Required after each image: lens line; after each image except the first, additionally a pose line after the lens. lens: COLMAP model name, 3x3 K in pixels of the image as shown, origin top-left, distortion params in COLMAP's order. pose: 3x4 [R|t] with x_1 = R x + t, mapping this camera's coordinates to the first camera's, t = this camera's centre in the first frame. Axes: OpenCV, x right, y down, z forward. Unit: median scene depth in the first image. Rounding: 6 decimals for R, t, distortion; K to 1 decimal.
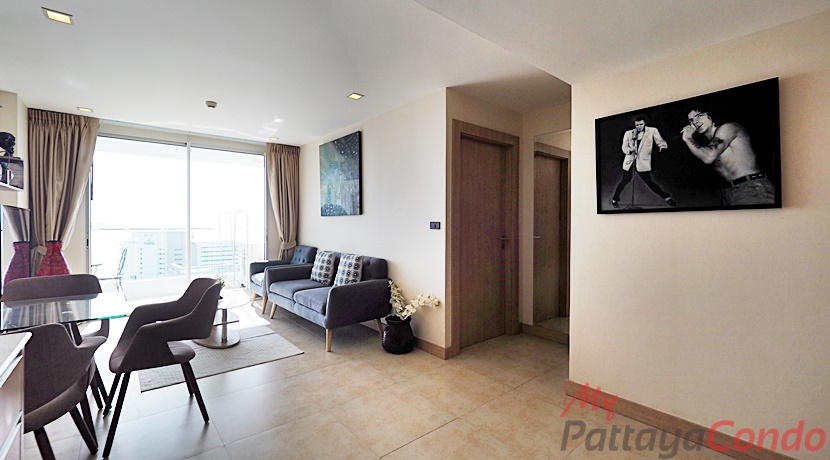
lens RADIAL K [[353.3, 0, 414.0], [0, 353.3, 223.5], [0, 0, 1]] dist [-0.000029, -0.000217]
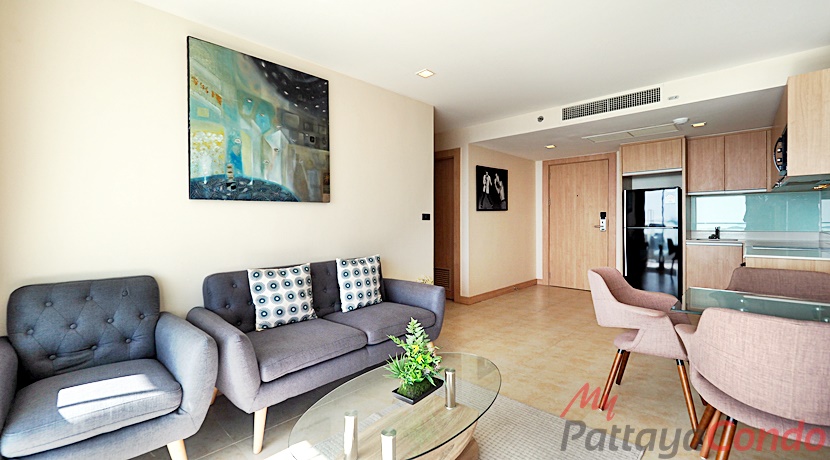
lens RADIAL K [[353.3, 0, 395.7], [0, 353.3, 222.5], [0, 0, 1]] dist [-0.000029, -0.000217]
pose [[-0.083928, -0.012598, 0.996392, -1.557807], [0.008017, 0.999879, 0.013317, 0.011123], [-0.996440, 0.009105, -0.083817, 1.690401]]
